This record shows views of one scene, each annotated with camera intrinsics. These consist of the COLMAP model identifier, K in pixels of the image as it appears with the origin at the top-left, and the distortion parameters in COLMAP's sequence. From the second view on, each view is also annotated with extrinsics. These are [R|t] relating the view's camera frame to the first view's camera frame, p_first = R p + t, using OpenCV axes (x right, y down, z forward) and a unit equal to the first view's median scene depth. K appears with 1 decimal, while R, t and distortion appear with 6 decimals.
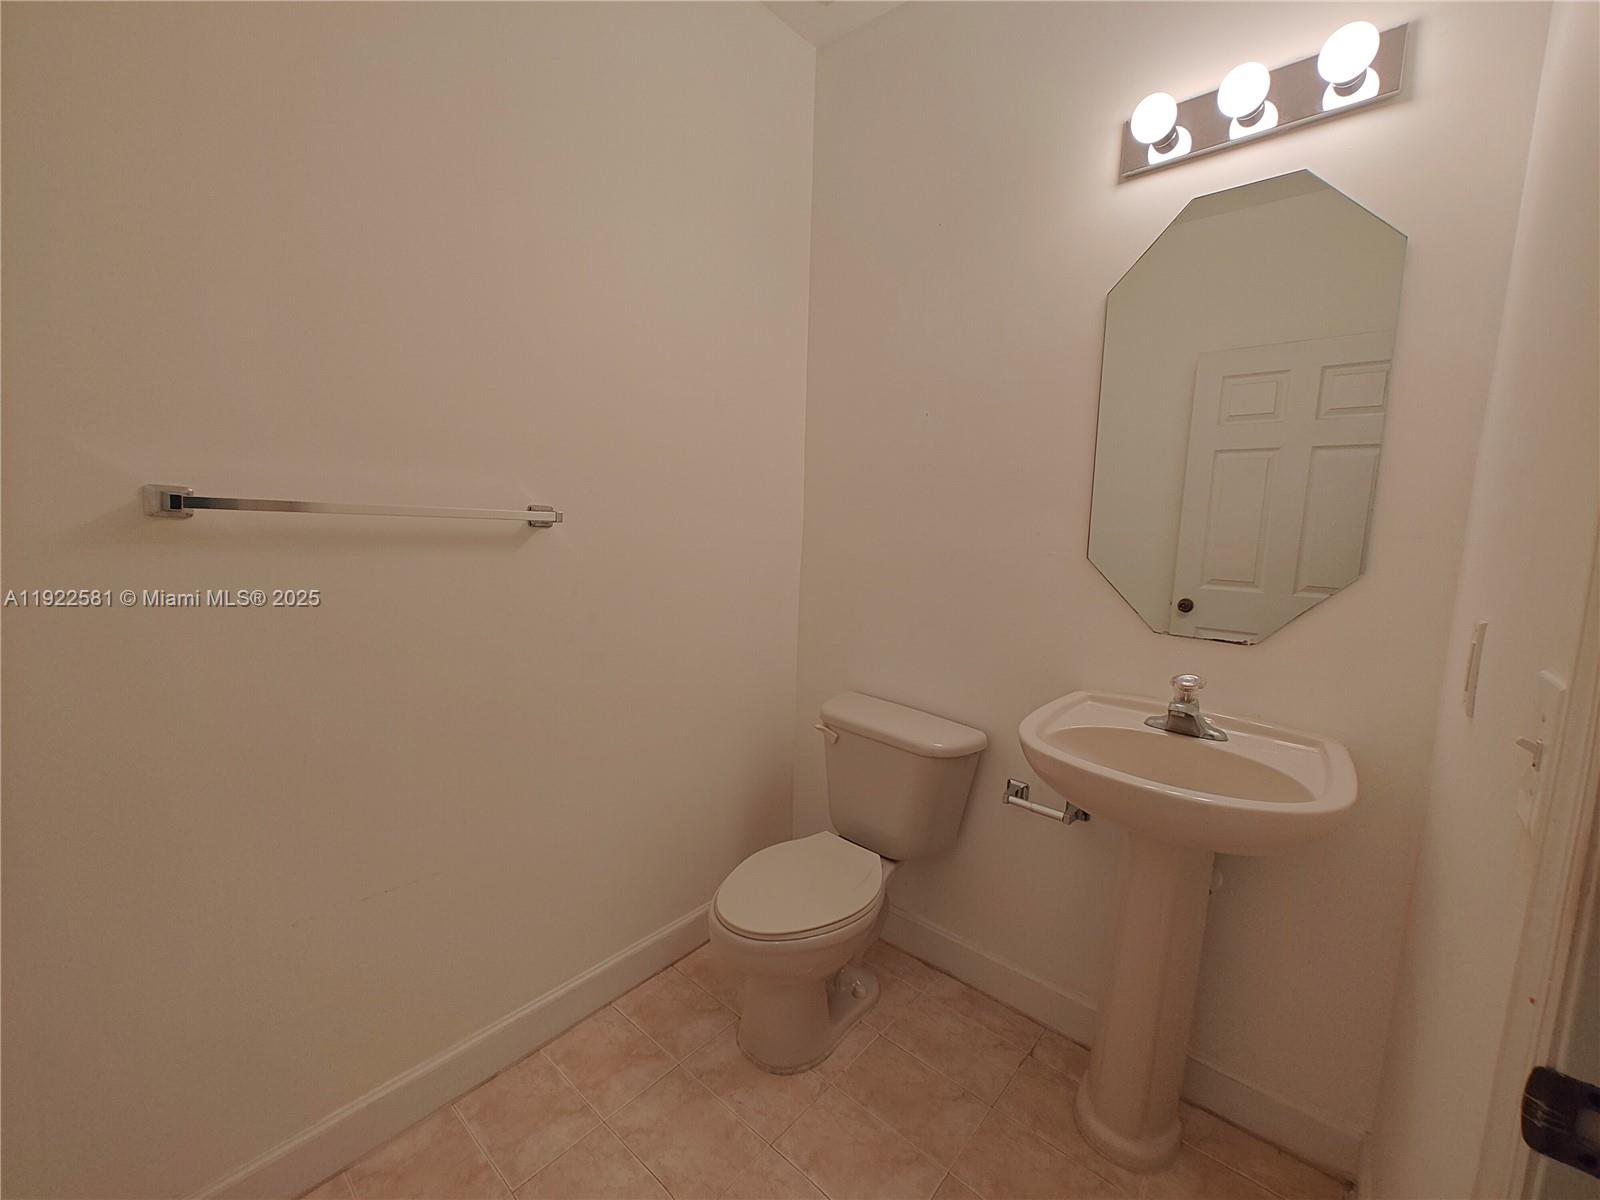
lens RADIAL K [[660.7, 0, 793.0], [0, 660.7, 602.2], [0, 0, 1]] dist [-0.003247, 0.000453]
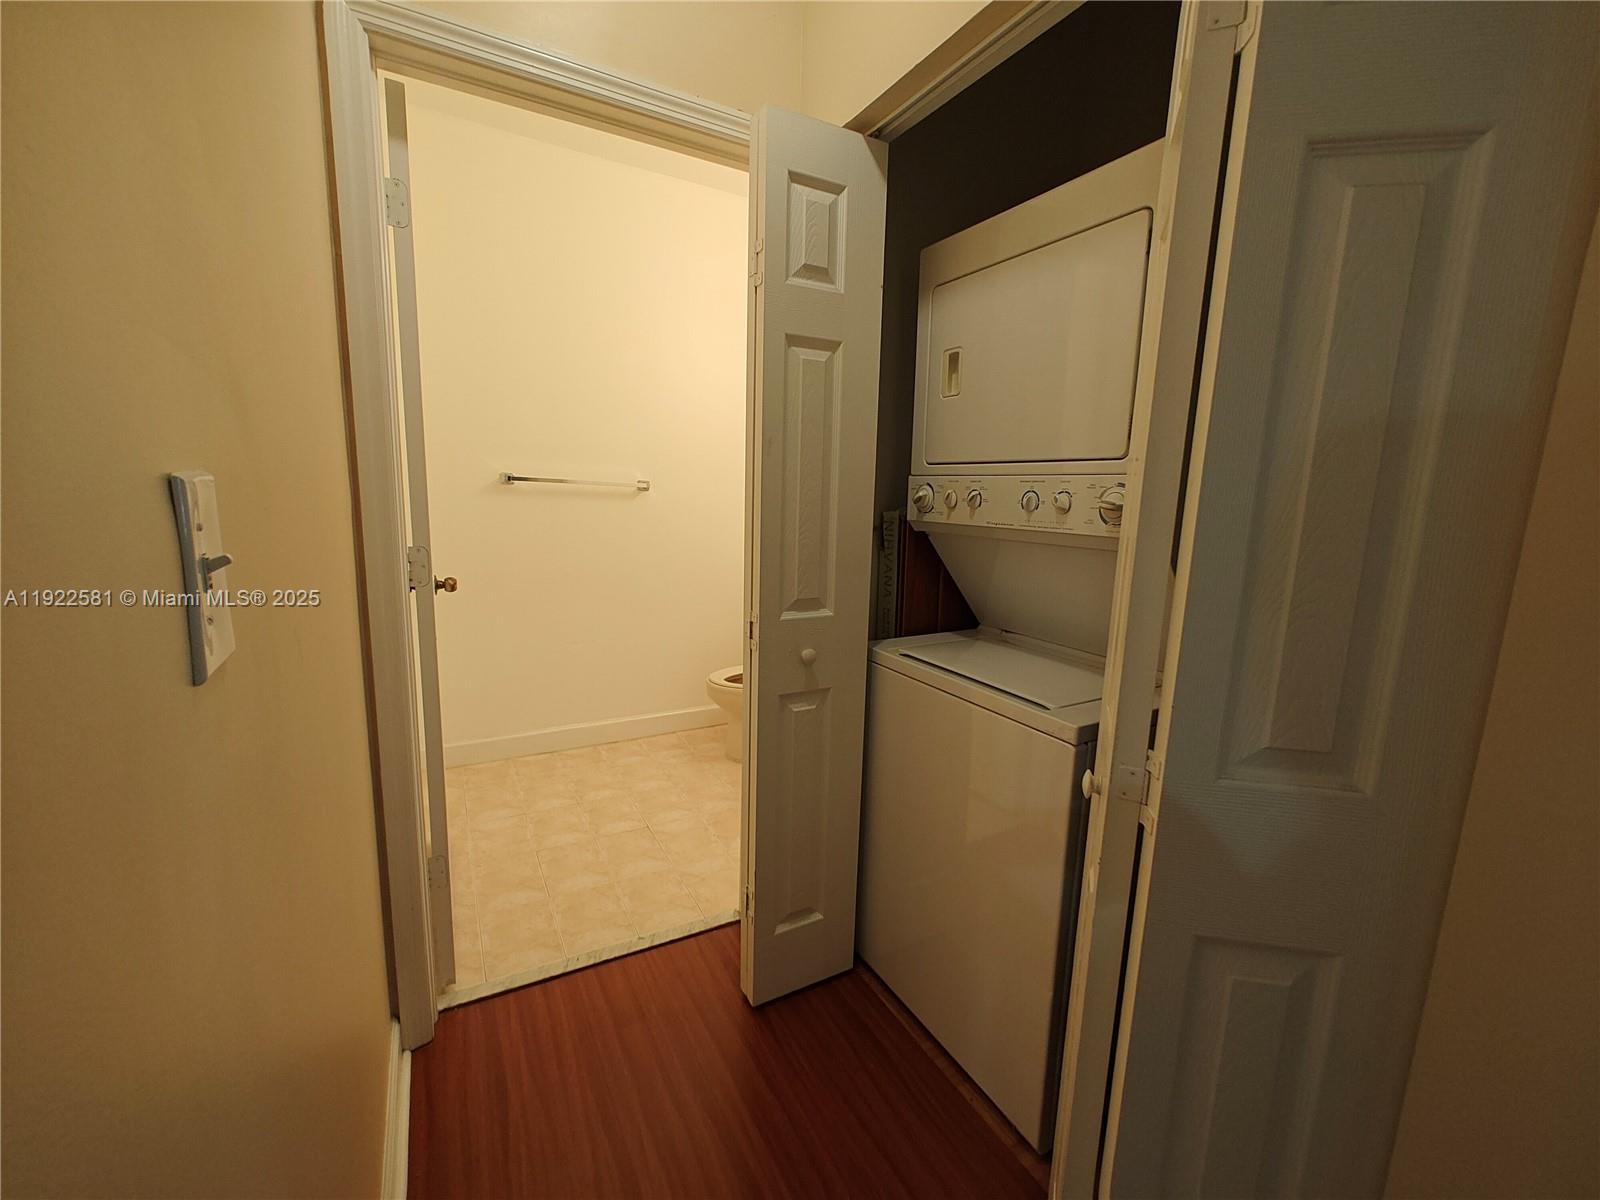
lens RADIAL K [[660.7, 0, 801.6], [0, 660.7, 595.4], [0, 0, 1]] dist [-0.003247, 0.000453]
pose [[0.938448, 0.060454, -0.340090, 0.965244], [-0.052433, 0.998088, 0.032735, 0.148981], [0.341419, -0.012888, 0.939823, -0.973400]]
